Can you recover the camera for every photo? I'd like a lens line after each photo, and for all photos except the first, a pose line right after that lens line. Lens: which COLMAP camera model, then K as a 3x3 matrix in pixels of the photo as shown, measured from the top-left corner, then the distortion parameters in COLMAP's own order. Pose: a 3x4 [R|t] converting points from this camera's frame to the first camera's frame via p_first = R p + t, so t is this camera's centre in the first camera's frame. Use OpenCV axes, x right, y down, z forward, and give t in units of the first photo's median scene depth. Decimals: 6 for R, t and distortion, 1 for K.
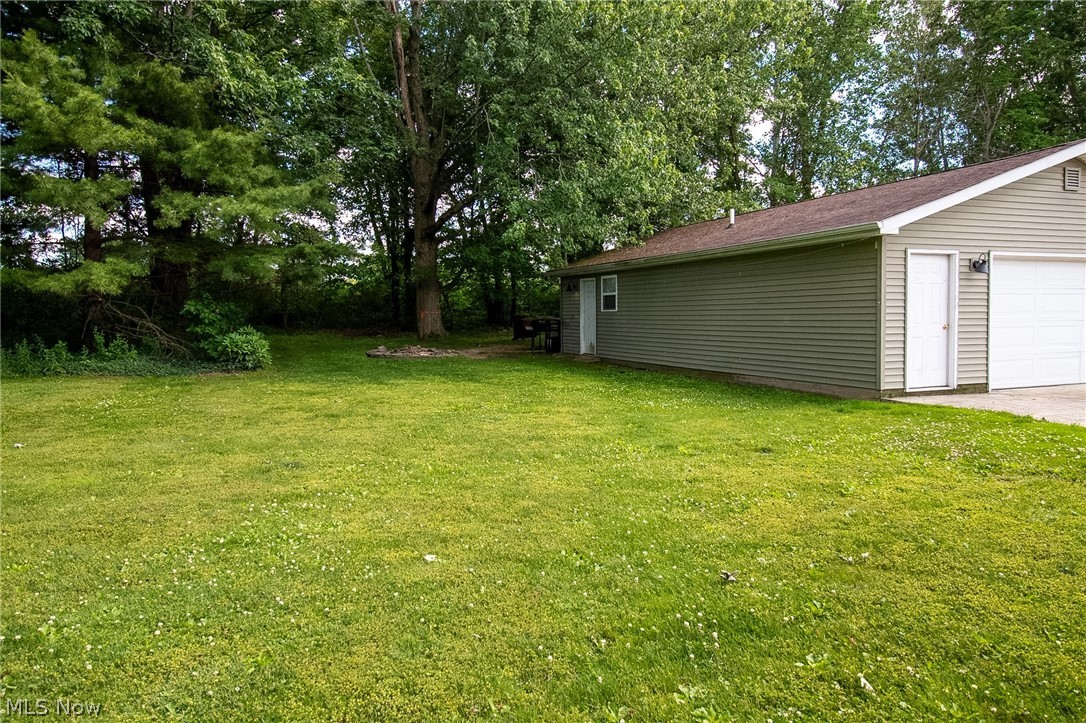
lens RADIAL K [[748.9, 0, 544.5], [0, 748.9, 358.1], [0, 0, 1]] dist [0.035386, 0.000273]
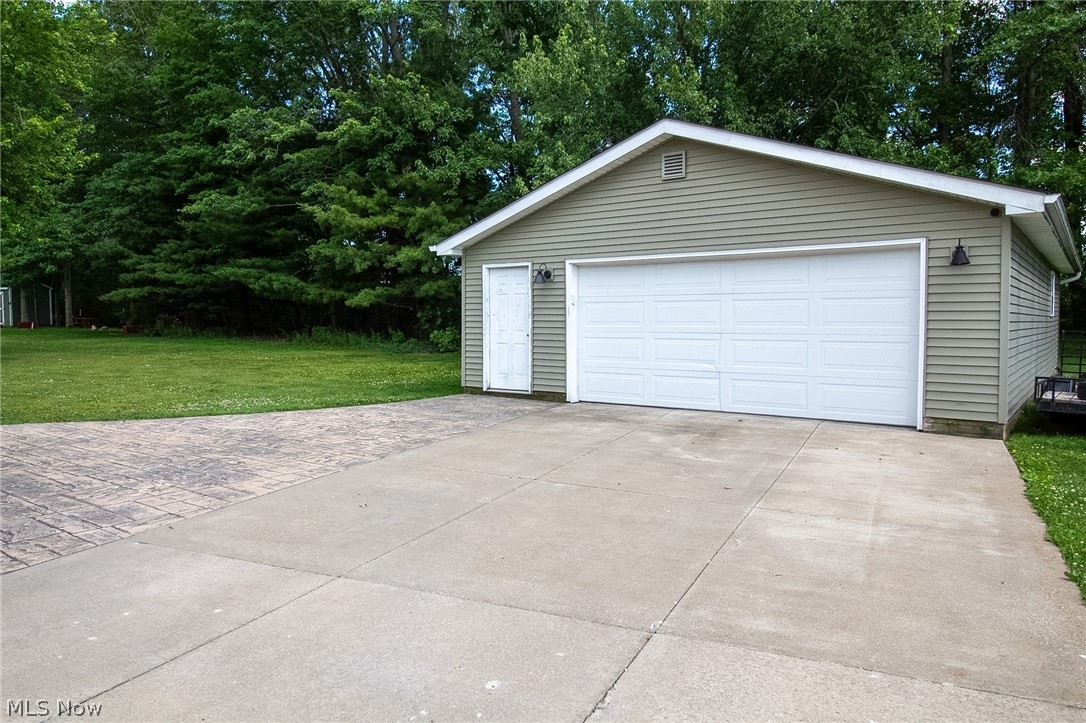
lens RADIAL K [[748.9, 0, 547.7], [0, 748.9, 365.2], [0, 0, 1]] dist [0.035386, 0.000273]
pose [[0.530303, 0.060924, -0.845616, 1.401448], [-0.053939, 0.997818, 0.038064, -0.039648], [0.846091, 0.025427, 0.532432, 0.464196]]
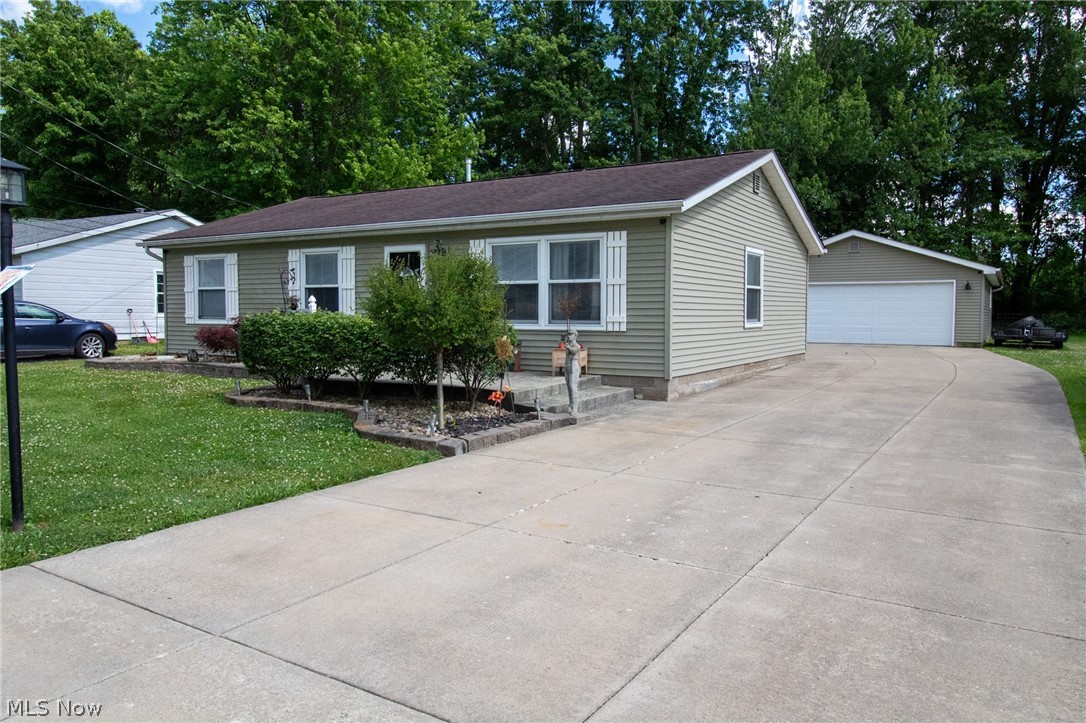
lens RADIAL K [[748.9, 0, 550.3], [0, 748.9, 368.1], [0, 0, 1]] dist [0.035386, 0.000273]
pose [[0.596278, 0.076978, -0.799079, 2.050188], [-0.057435, 0.996932, 0.053179, 0.051183], [0.800721, 0.014186, 0.598870, -1.128166]]
